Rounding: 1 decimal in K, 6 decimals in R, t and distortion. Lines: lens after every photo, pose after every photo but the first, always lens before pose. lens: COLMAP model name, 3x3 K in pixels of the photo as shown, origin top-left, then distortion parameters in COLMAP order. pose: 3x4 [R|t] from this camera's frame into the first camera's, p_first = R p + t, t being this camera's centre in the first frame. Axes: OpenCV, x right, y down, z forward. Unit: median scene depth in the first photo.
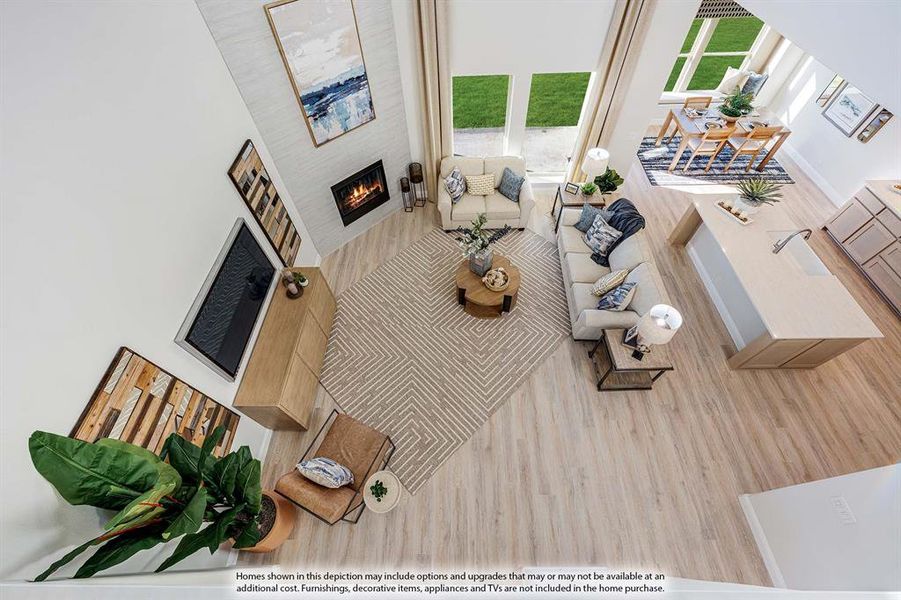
lens RADIAL K [[361.6, 0, 439.7], [0, 361.6, 304.4], [0, 0, 1]] dist [0.001033, 0.000097]
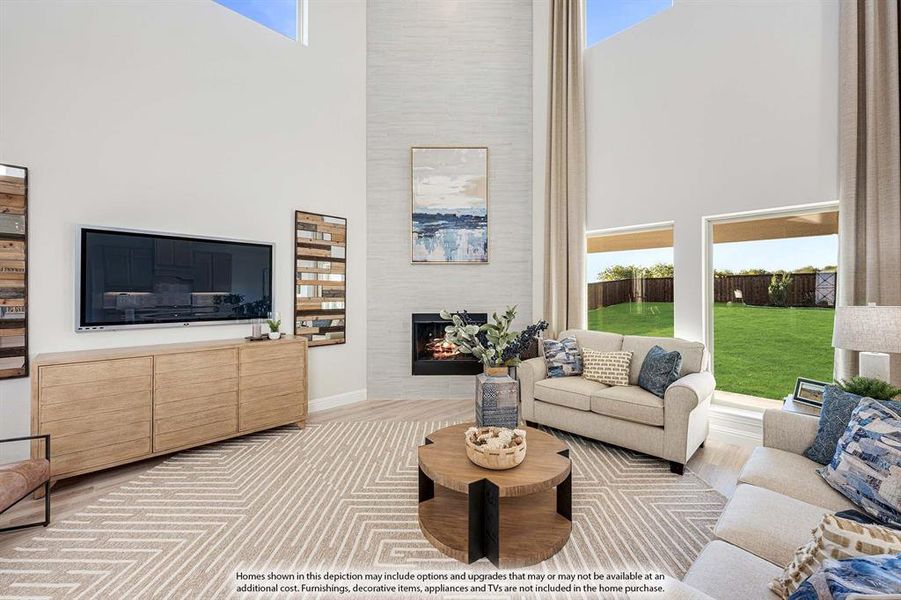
lens RADIAL K [[366.8, 0, 453.3], [0, 366.8, 297.6], [0, 0, 1]] dist [-0.001249, -0.000221]
pose [[0.717516, 0.048820, -0.694829, 0.442384], [-0.592210, 0.567899, -0.571645, 0.114700], [0.366685, 0.821649, 0.436388, 0.722610]]
